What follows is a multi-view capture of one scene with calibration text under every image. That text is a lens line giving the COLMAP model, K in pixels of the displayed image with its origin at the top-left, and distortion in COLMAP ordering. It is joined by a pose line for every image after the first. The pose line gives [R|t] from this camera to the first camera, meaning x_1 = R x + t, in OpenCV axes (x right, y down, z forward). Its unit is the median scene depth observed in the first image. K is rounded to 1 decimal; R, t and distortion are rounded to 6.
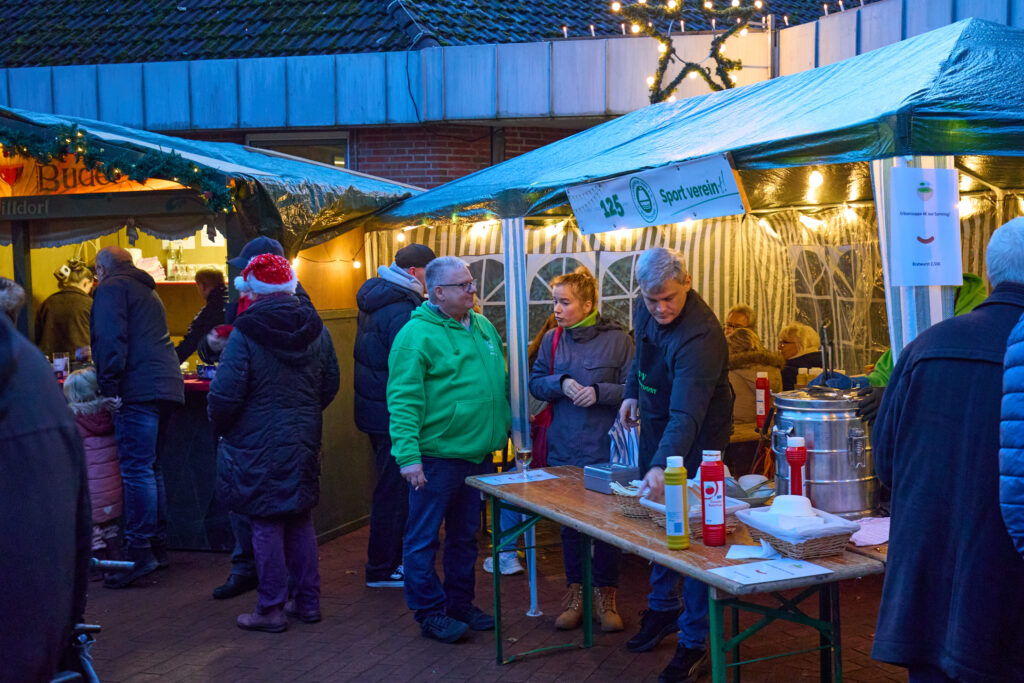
lens RADIAL K [[1195.8, 0, 683.4], [0, 1195.8, 340.4], [0, 0, 1]] dist [0.004954, 0.012805]
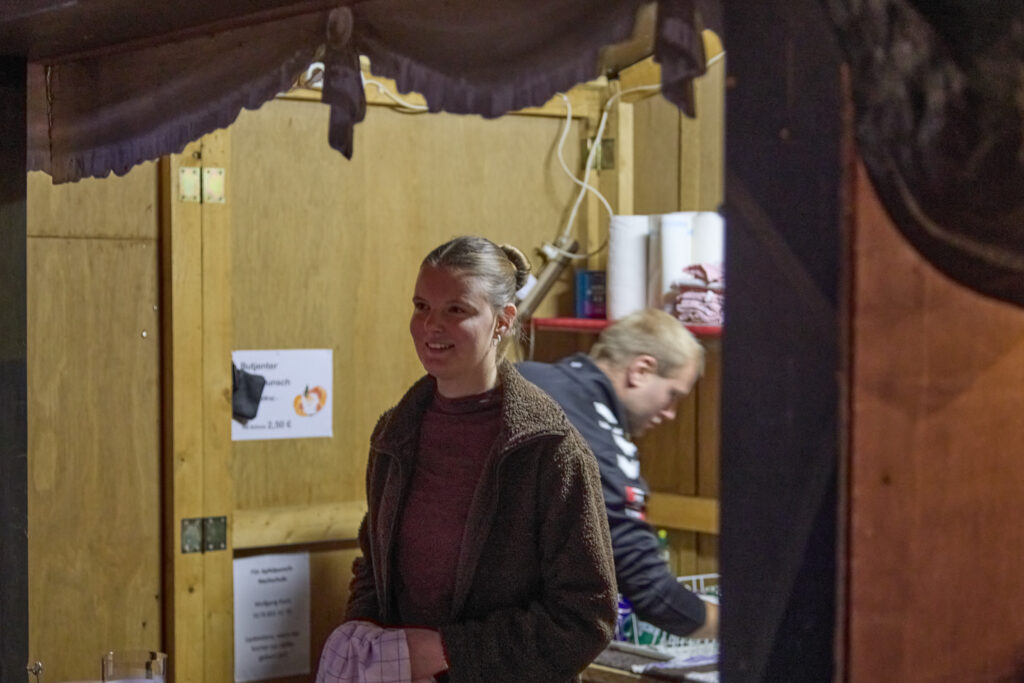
lens RADIAL K [[2031.8, 0, 512.0], [0, 2031.8, 341.5], [0, 0, 1]] dist [0.012521, -0.108847]
pose [[0.784764, 0.036440, -0.618723, -0.245987], [-0.055127, 0.998417, -0.011118, -0.048478], [0.617338, 0.042834, 0.785531, 0.772777]]
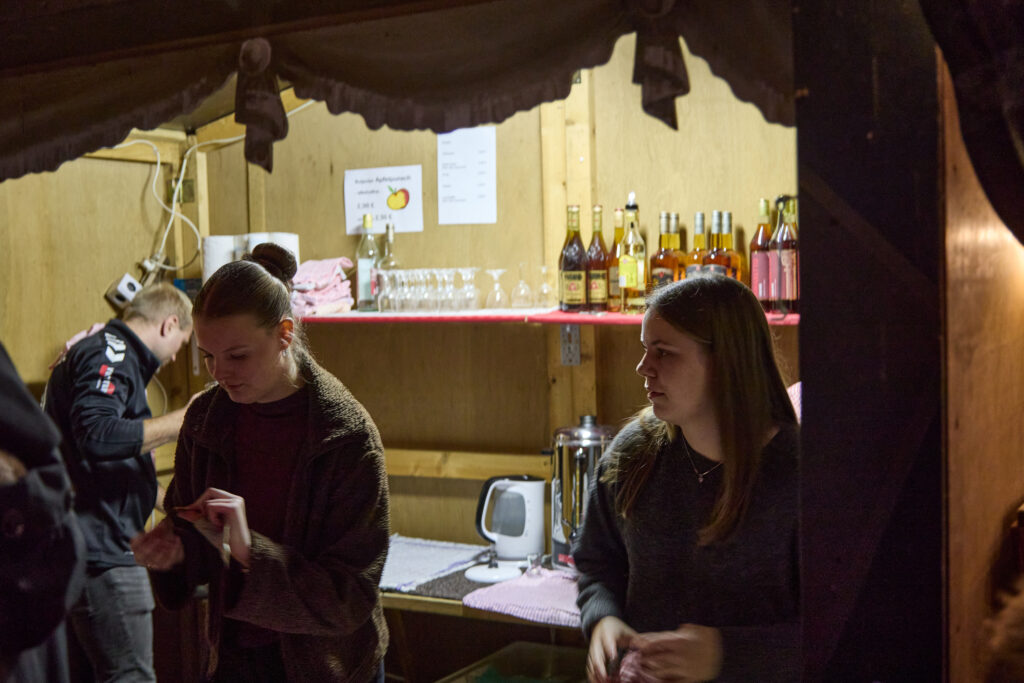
lens RADIAL K [[1343.7, 0, 512.0], [0, 1343.7, 341.5], [0, 0, 1]] dist [0.001857, -0.047816]
pose [[0.964731, 0.003938, -0.263207, -0.356299], [-0.007758, 0.999879, -0.013476, -0.046290], [0.263122, 0.015043, 0.964645, 0.786676]]
